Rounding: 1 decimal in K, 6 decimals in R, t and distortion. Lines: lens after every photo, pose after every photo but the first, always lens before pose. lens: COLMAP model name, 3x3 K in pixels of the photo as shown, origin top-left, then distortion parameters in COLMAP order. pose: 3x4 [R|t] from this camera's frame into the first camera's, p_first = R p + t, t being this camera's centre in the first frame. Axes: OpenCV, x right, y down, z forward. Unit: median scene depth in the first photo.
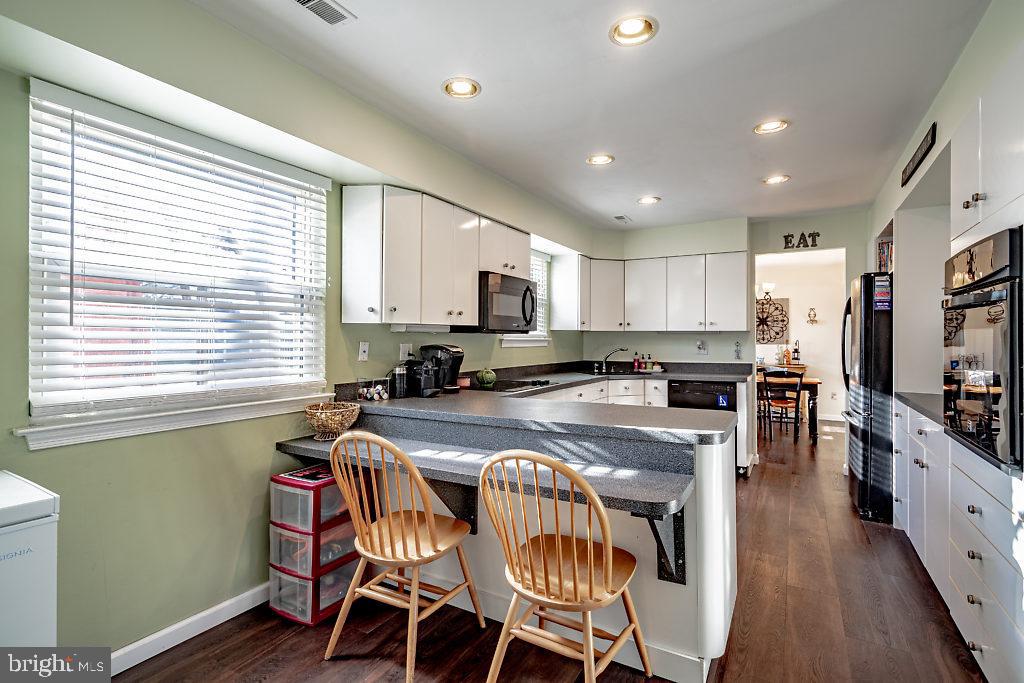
lens RADIAL K [[500.8, 0, 512.0], [0, 500.8, 341.5], [0, 0, 1]] dist [0.001671, 0.000527]
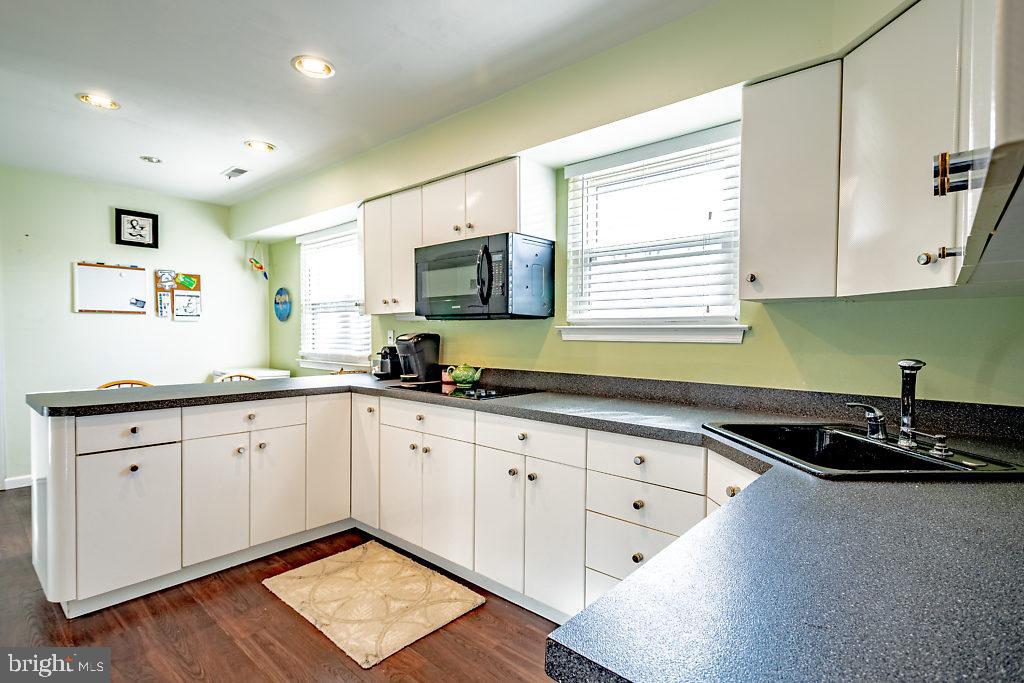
lens RADIAL K [[500.8, 0, 512.0], [0, 500.8, 341.5], [0, 0, 1]] dist [0.001671, 0.000527]
pose [[-0.204140, 0.018725, -0.978763, 0.673646], [-0.007281, 0.999760, 0.020646, 0.001433], [0.978915, 0.011341, -0.203955, 1.173482]]
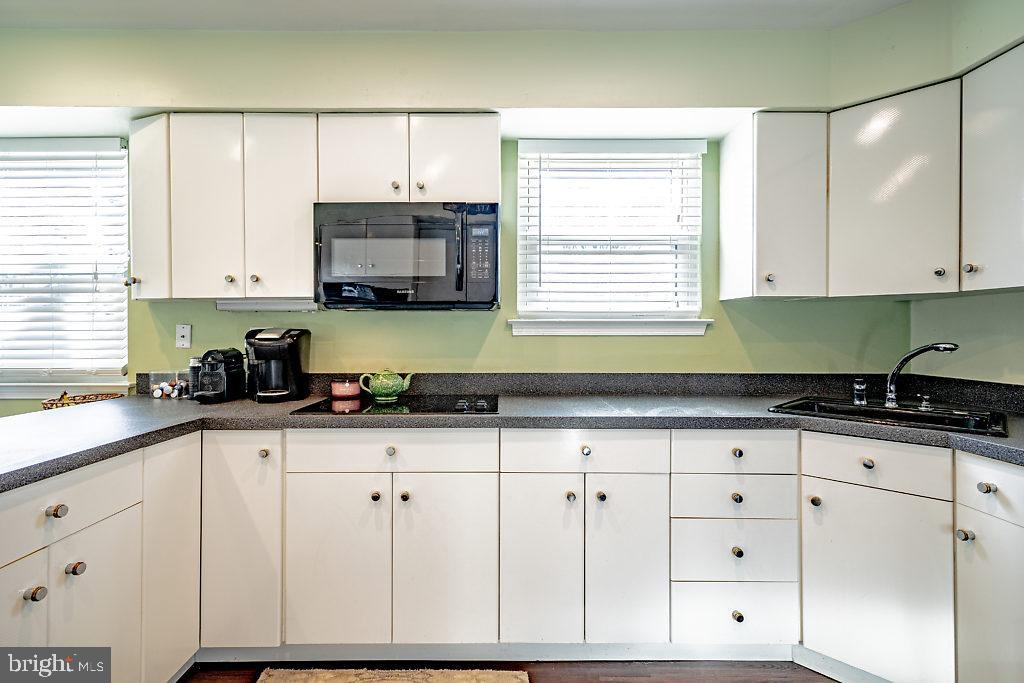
lens RADIAL K [[486.5, 0, 517.2], [0, 486.5, 328.1], [0, 0, 1]] dist [0.000068, 0.000383]
pose [[0.497811, -0.004516, -0.867274, 0.493953], [-0.002225, 0.999977, -0.006484, 0.008305], [0.867283, 0.005158, 0.497789, 0.810475]]
